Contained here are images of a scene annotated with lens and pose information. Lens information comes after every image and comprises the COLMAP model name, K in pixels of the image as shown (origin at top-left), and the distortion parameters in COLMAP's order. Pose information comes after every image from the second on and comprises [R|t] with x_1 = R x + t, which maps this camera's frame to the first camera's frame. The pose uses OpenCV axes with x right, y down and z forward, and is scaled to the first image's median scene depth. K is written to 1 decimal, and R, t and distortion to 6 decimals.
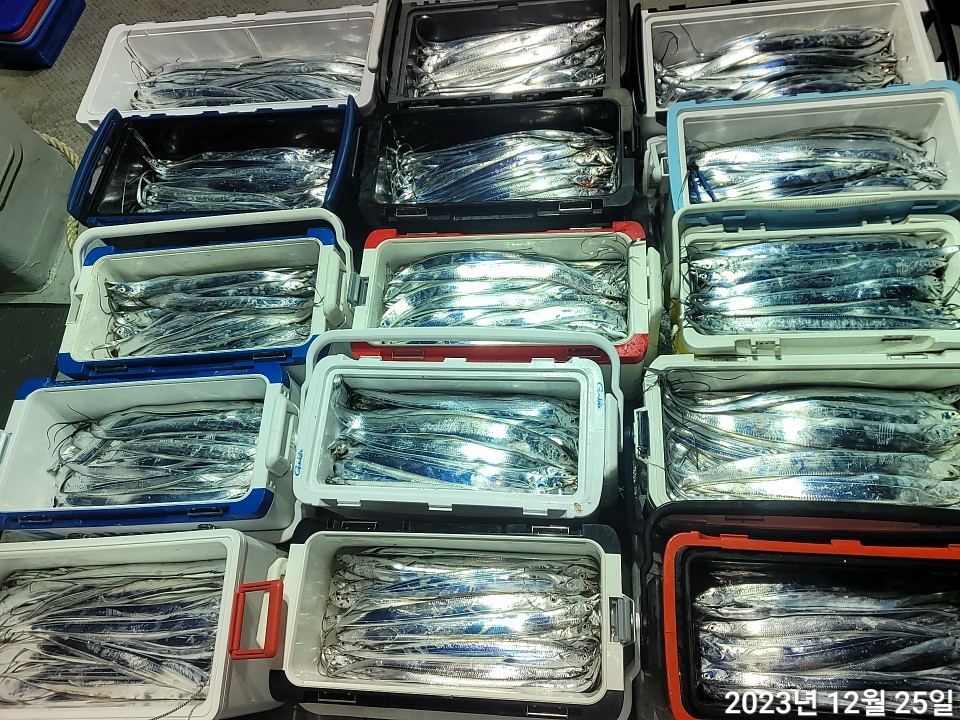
lens RADIAL K [[717.9, 0, 491.8], [0, 717.9, 348.5], [0, 0, 1]] dist [0.061315, -0.044347]
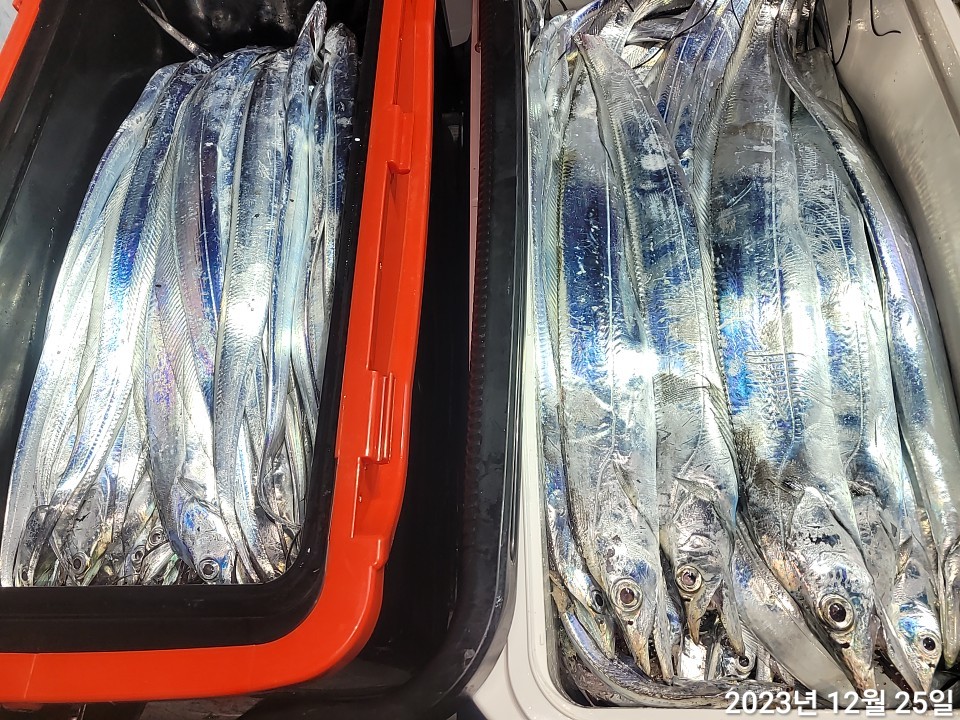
lens RADIAL K [[717.9, 0, 481.9], [0, 717.9, 343.7], [0, 0, 1]] dist [0.061315, -0.044347]
pose [[0.063552, 0.936511, -0.344832, 0.576372], [-0.860157, 0.226613, 0.456921, 0.078427], [0.506054, 0.267571, 0.819948, 0.620005]]
